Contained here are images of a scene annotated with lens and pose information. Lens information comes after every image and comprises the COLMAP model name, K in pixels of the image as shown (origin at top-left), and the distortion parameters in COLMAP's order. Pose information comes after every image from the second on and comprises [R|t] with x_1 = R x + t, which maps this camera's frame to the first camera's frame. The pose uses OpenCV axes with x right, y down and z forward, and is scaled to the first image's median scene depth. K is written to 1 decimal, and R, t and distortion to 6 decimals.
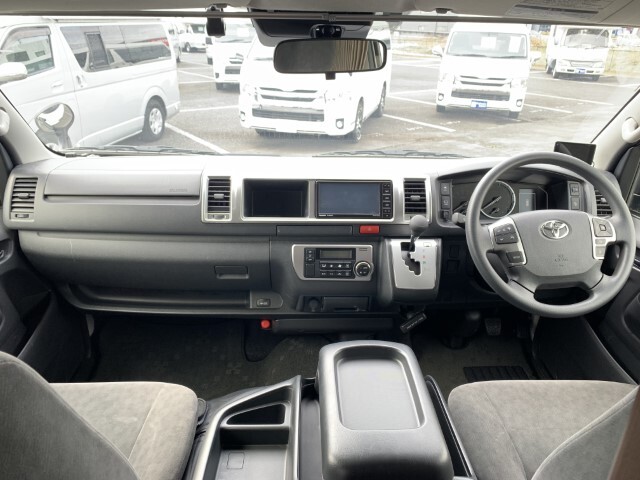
lens RADIAL K [[489.7, 0, 321.1], [0, 489.7, 239.2], [0, 0, 1]] dist [-0.011897, -0.004488]
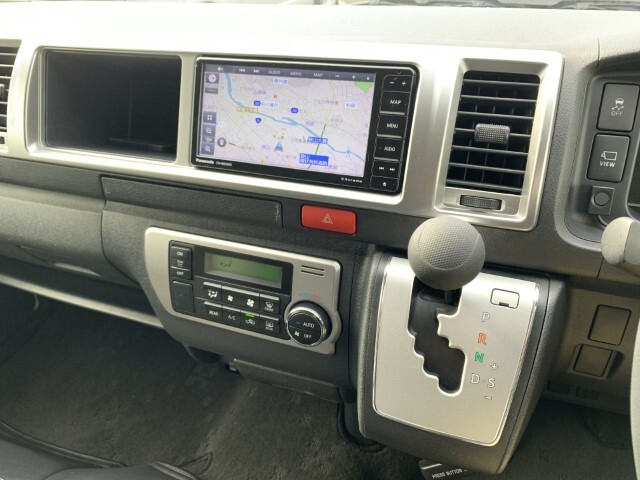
lens RADIAL K [[489.7, 0, 317.7], [0, 489.7, 241.8], [0, 0, 1]] dist [-0.011897, -0.004488]
pose [[0.932730, 0.155777, -0.325190, 0.200336], [-0.088766, 0.973307, 0.211644, -0.073454], [0.349479, -0.168541, 0.921660, 0.686623]]
